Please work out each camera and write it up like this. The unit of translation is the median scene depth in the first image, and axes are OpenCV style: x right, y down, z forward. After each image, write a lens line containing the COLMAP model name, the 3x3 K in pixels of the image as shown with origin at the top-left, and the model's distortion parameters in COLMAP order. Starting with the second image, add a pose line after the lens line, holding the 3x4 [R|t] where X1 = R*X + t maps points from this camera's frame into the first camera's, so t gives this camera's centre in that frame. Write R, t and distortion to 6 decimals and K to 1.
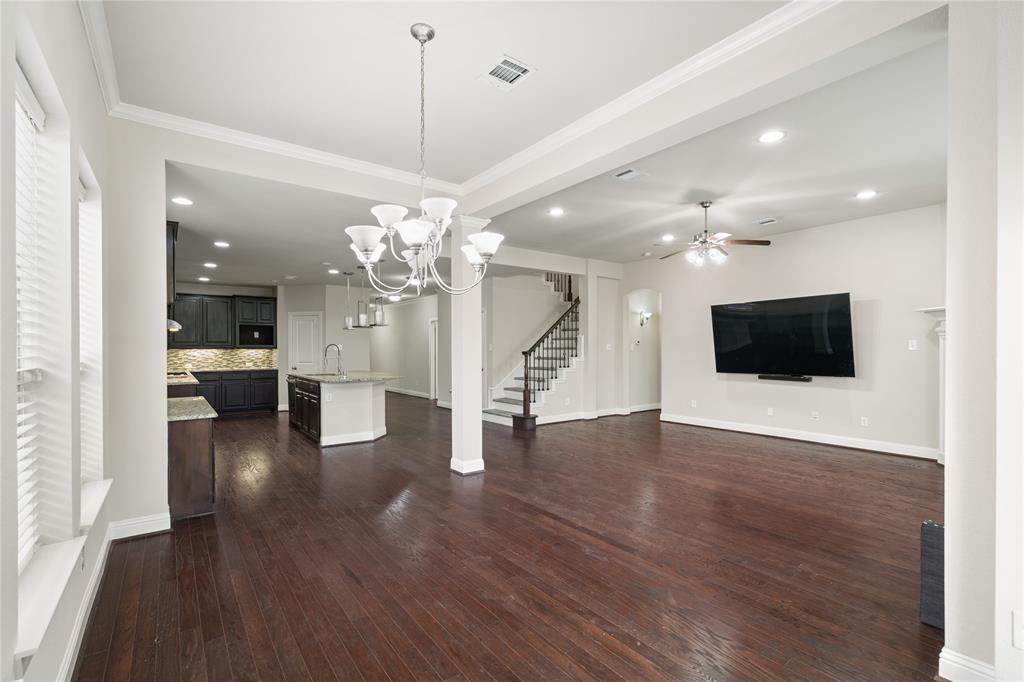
lens RADIAL K [[467.8, 0, 514.2], [0, 467.8, 345.3], [0, 0, 1]] dist [0.000154, 0.000666]
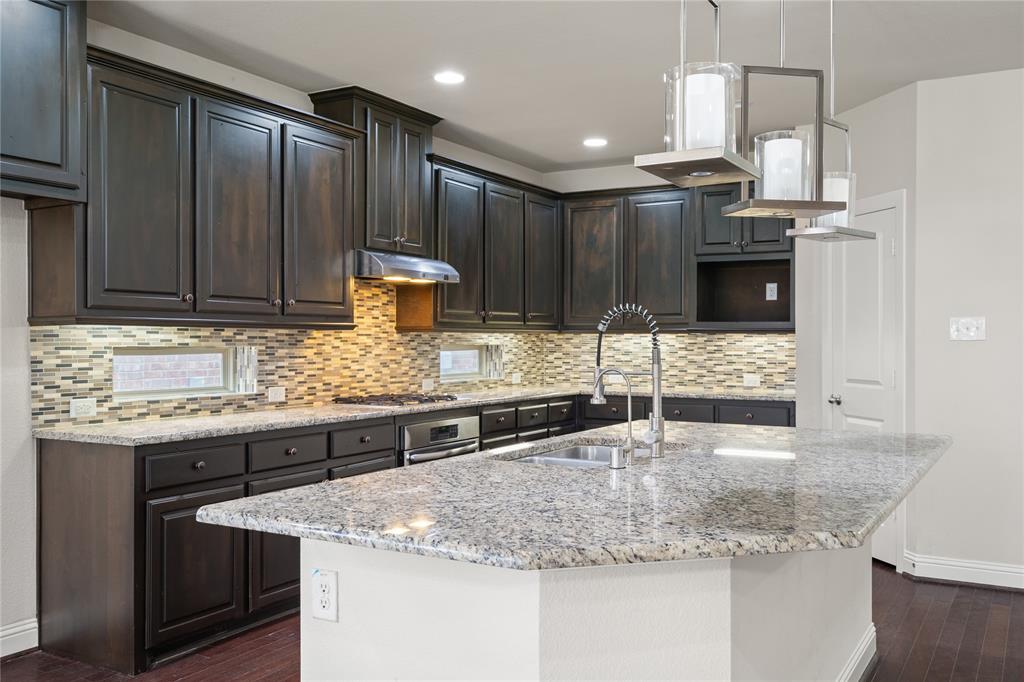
lens RADIAL K [[907.3, 0, 512.0], [0, 907.3, 341.0], [0, 0, 1]] dist [0.007015, 0.004292]
pose [[0.385657, 0.007224, -0.922614, -0.034612], [0.002156, 0.999960, 0.008731, 0.007597], [0.922640, -0.005356, 0.385626, 0.670498]]
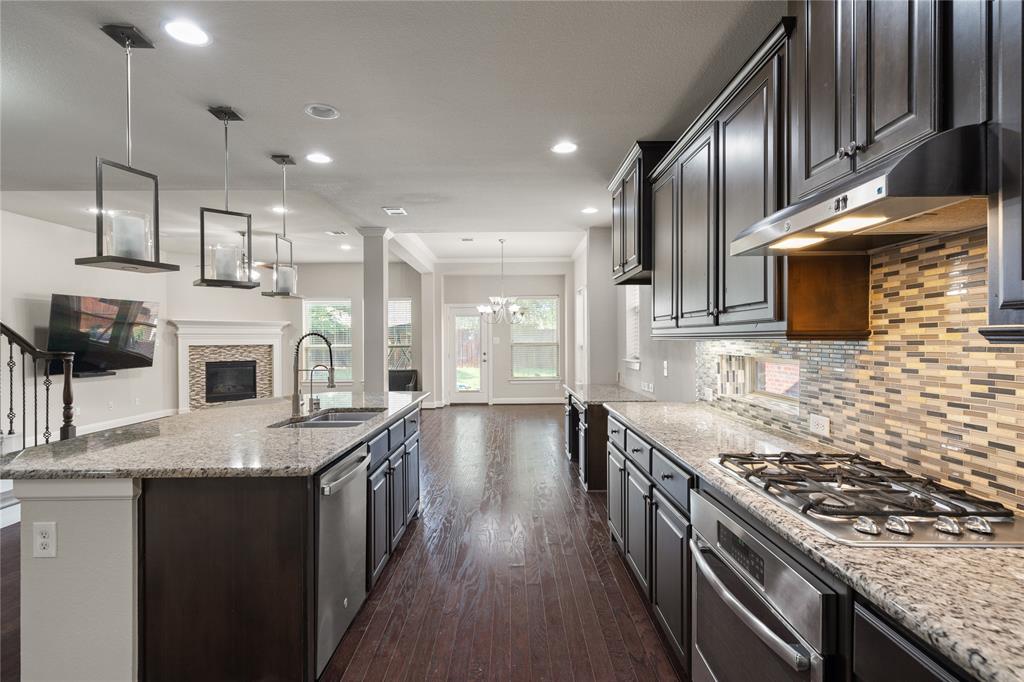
lens RADIAL K [[507.8, 0, 512.0], [0, 507.8, 341.0], [0, 0, 1]] dist [0.000819, -0.000144]
pose [[-0.803182, 0.007668, 0.595684, -0.625061], [0.006234, 0.999971, -0.004468, 0.005937], [-0.595701, 0.000125, -0.803206, 1.023751]]
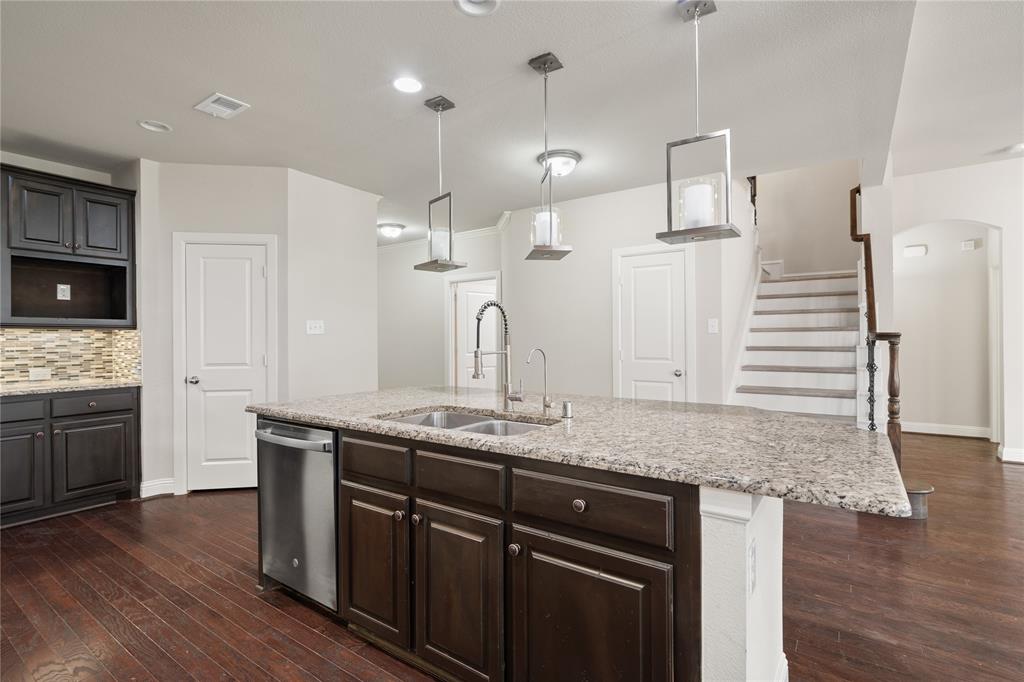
lens RADIAL K [[488.1, 0, 512.5], [0, 488.1, 336.1], [0, 0, 1]] dist [0.003923, 0.000705]
pose [[0.949969, -0.001725, 0.312341, -0.388188], [0.001754, 0.999998, 0.000188, 0.014529], [-0.312341, 0.000370, 0.949970, 0.606717]]
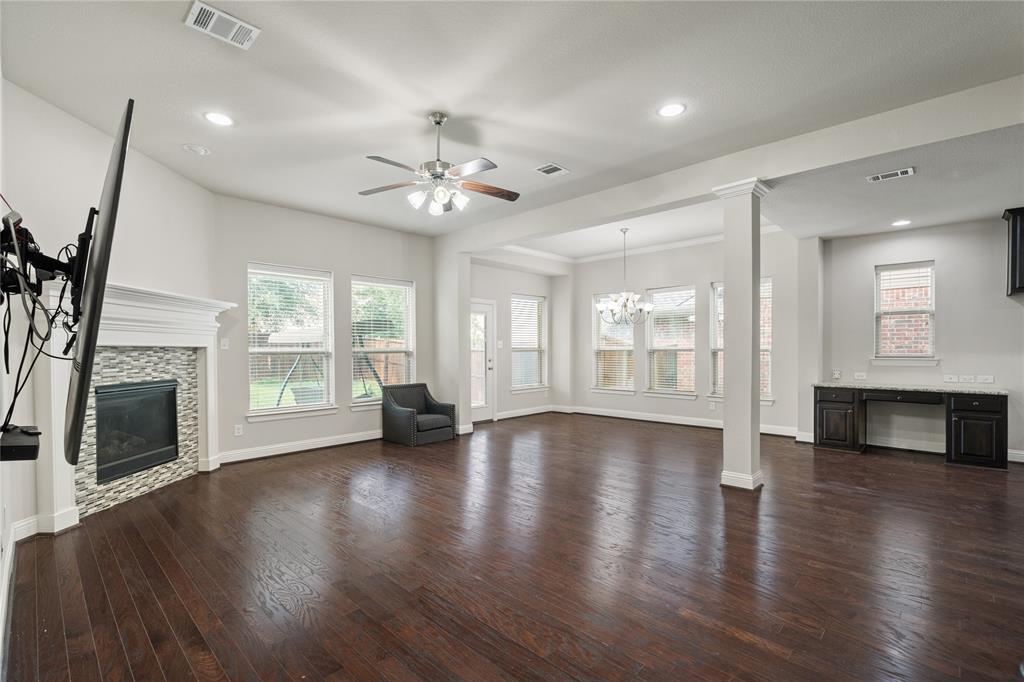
lens RADIAL K [[464.3, 0, 513.5], [0, 464.3, 341.6], [0, 0, 1]] dist [-0.002548, 0.000608]
pose [[-0.986758, 0.005124, -0.162120, 0.250032], [0.008672, 0.999738, -0.021180, 0.014175], [0.161969, -0.022306, -0.986544, 1.003964]]
